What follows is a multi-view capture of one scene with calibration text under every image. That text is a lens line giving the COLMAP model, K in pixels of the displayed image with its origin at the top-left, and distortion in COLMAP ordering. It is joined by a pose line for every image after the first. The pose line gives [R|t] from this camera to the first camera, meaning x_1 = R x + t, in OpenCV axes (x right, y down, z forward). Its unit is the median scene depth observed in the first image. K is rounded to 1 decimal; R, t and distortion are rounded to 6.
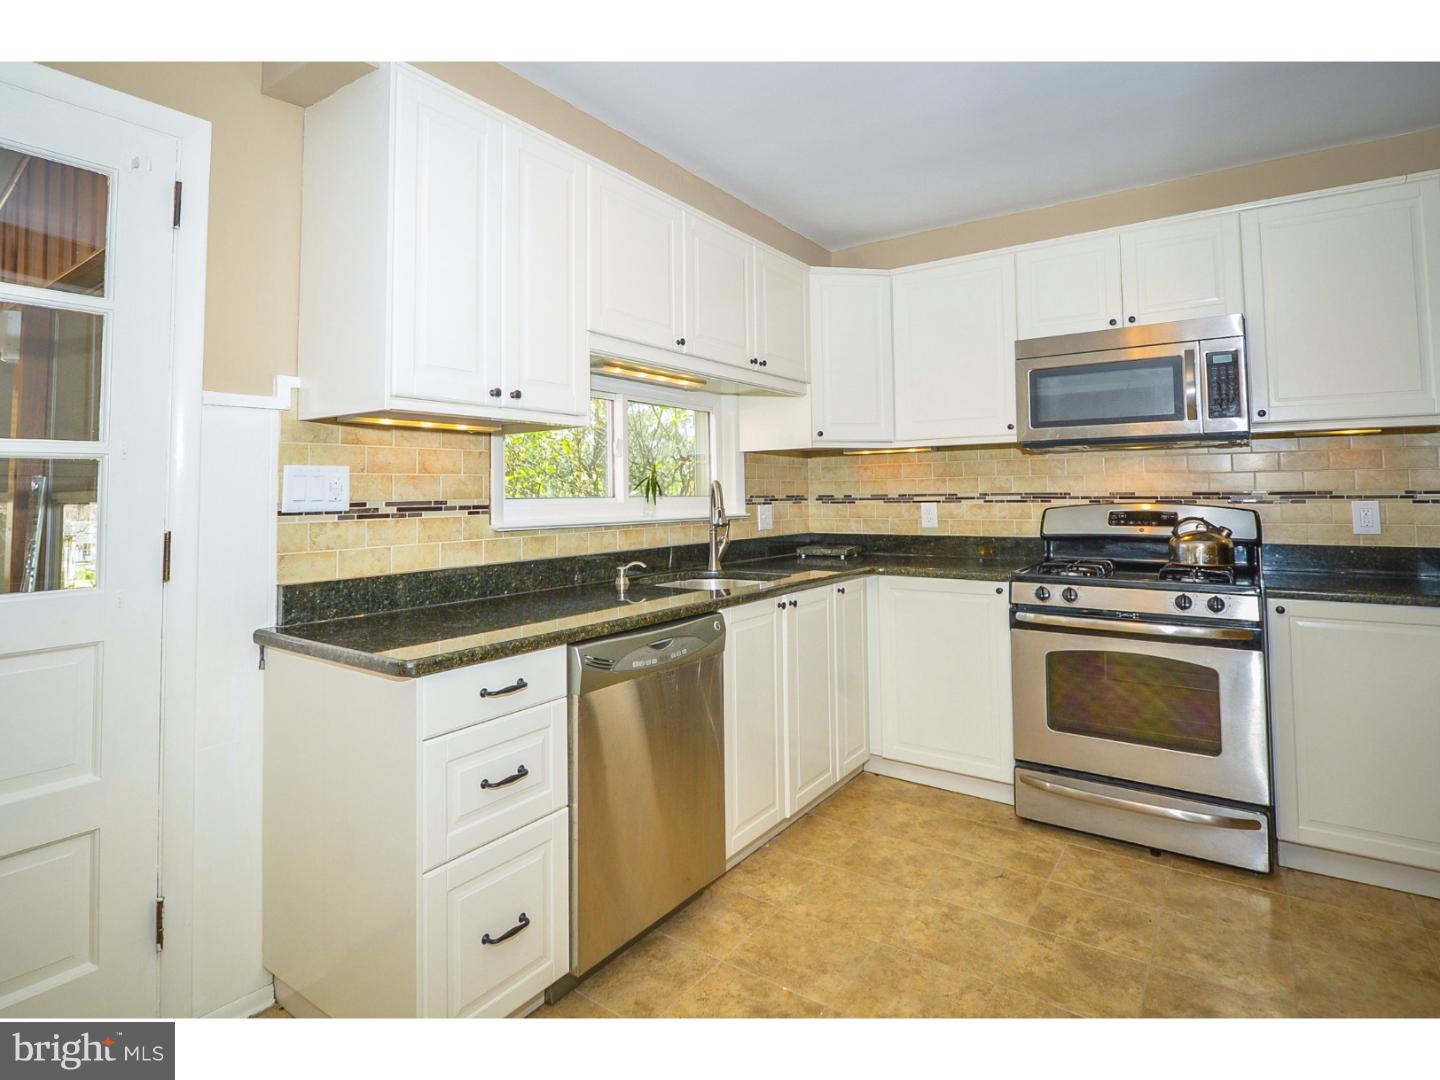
lens RADIAL K [[759.2, 0, 706.7], [0, 759.2, 450.6], [0, 0, 1]] dist [-0.001069, -0.001834]
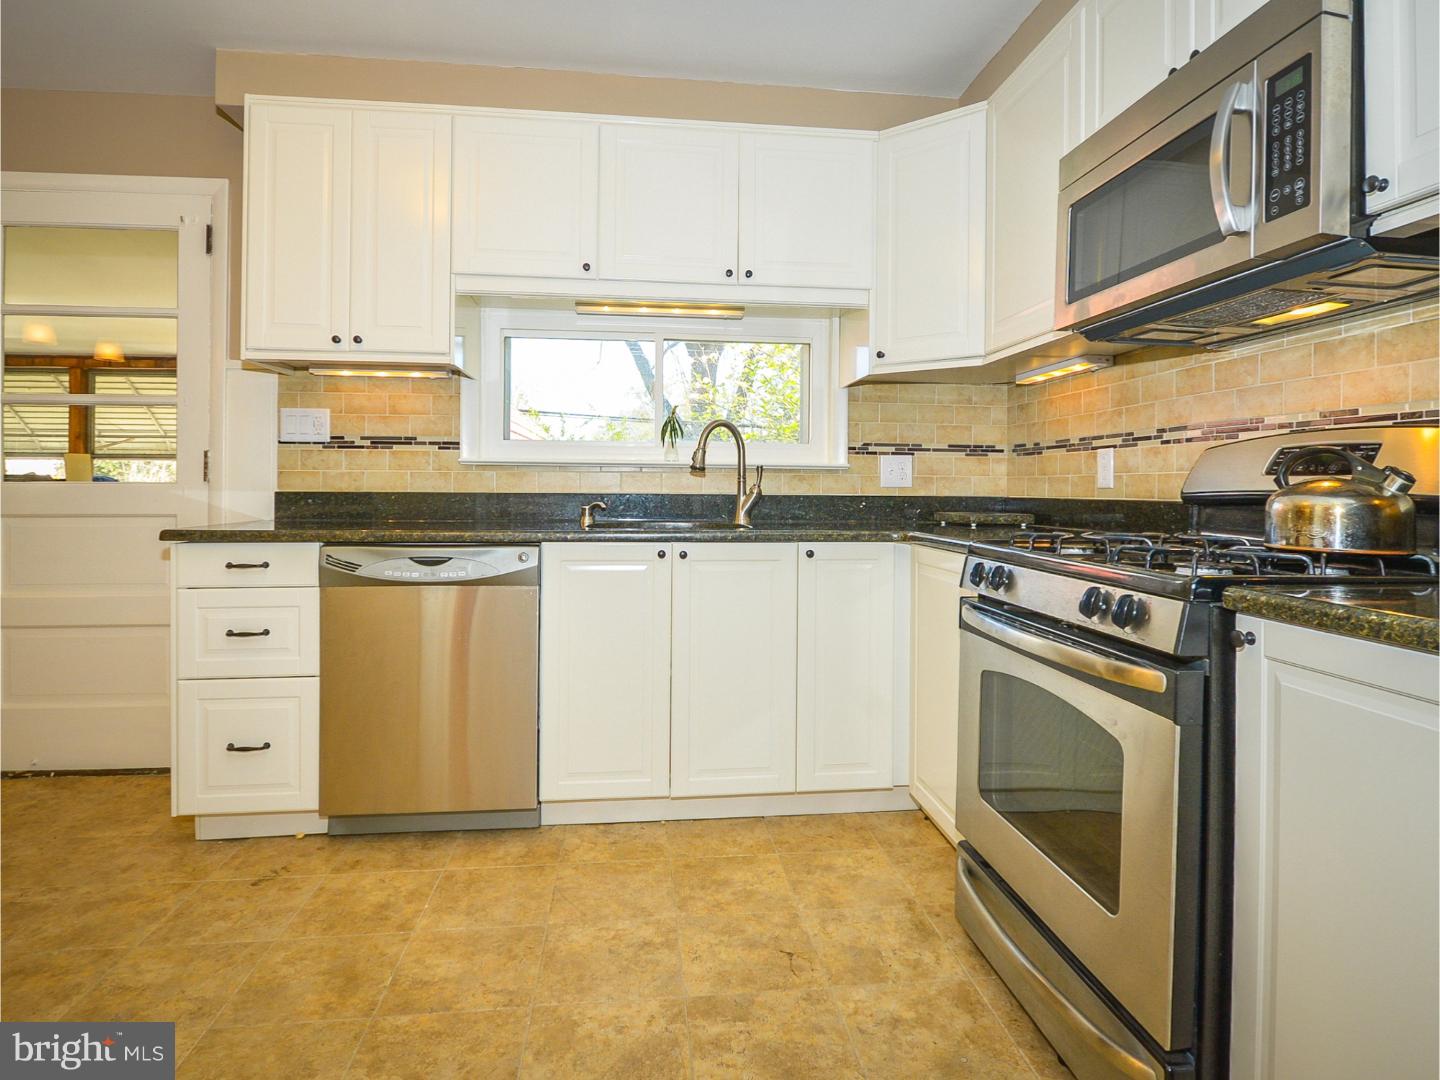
lens RADIAL K [[813.7, 0, 720.3], [0, 813.7, 482.4], [0, 0, 1]] dist [-0.000588, -0.000385]
pose [[0.667040, 0.013252, -0.744904, 0.801953], [0.025841, 0.998829, 0.040909, 0.083025], [0.744574, -0.046537, 0.665916, 0.419737]]
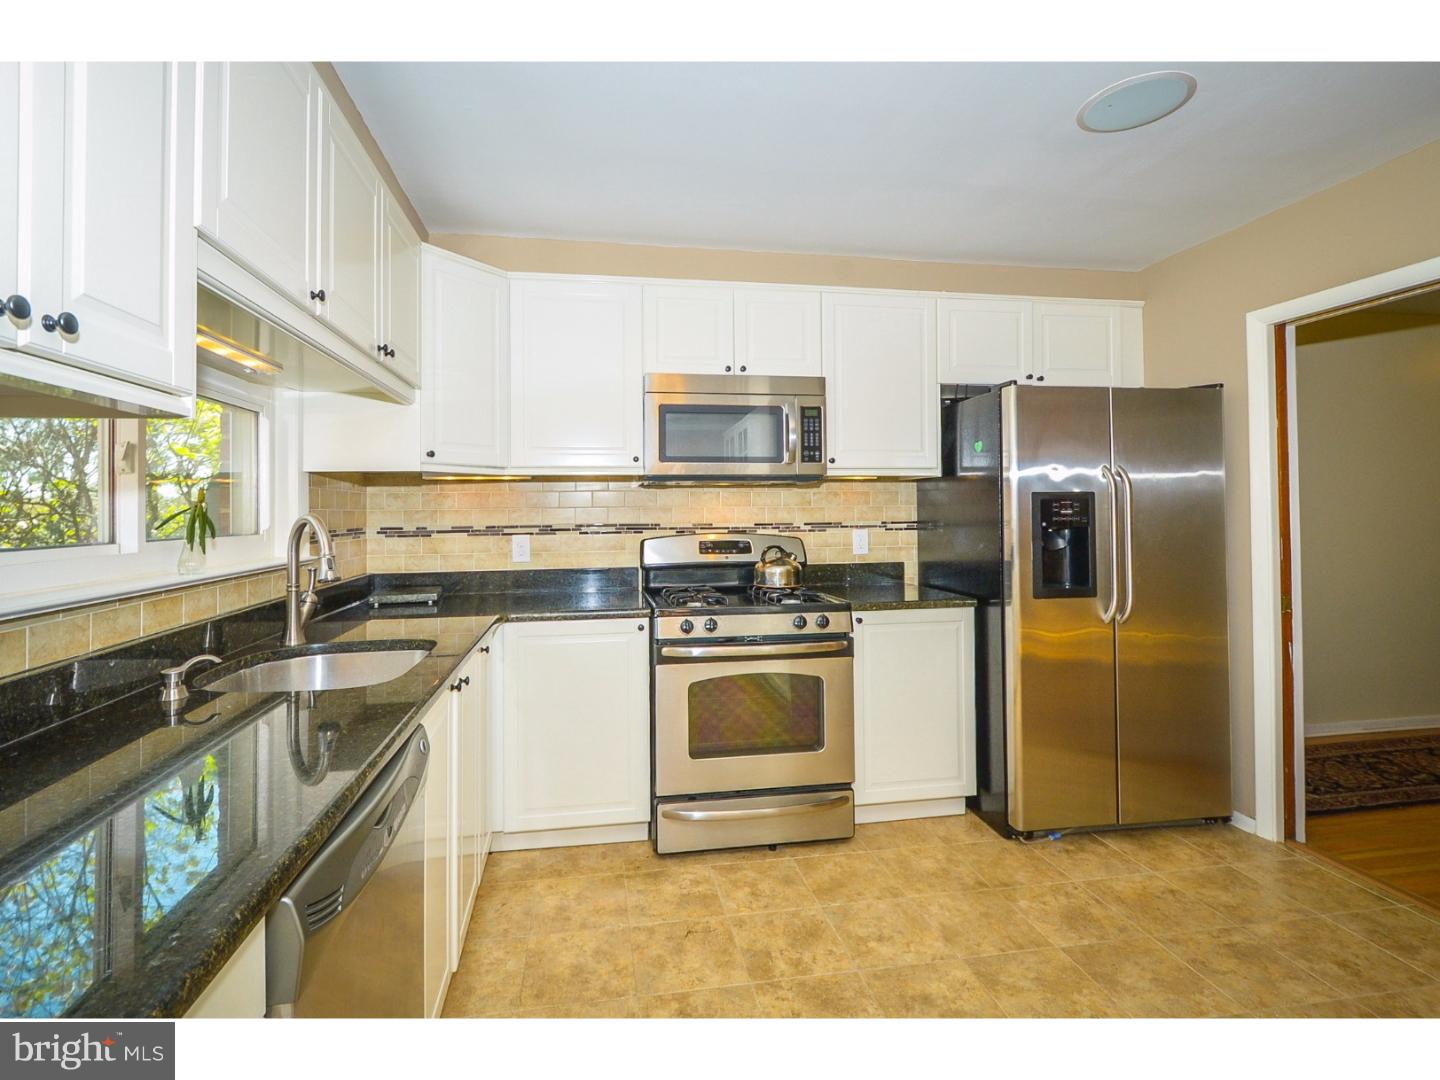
lens RADIAL K [[676.9, 0, 689.7], [0, 676.9, 493.6], [0, 0, 1]] dist [0.001875, 0.000064]
pose [[0.709724, 0.019585, 0.704207, -0.197907], [-0.039397, 0.999153, 0.011918, 0.000182], [-0.703377, -0.036202, 0.709894, 0.369681]]
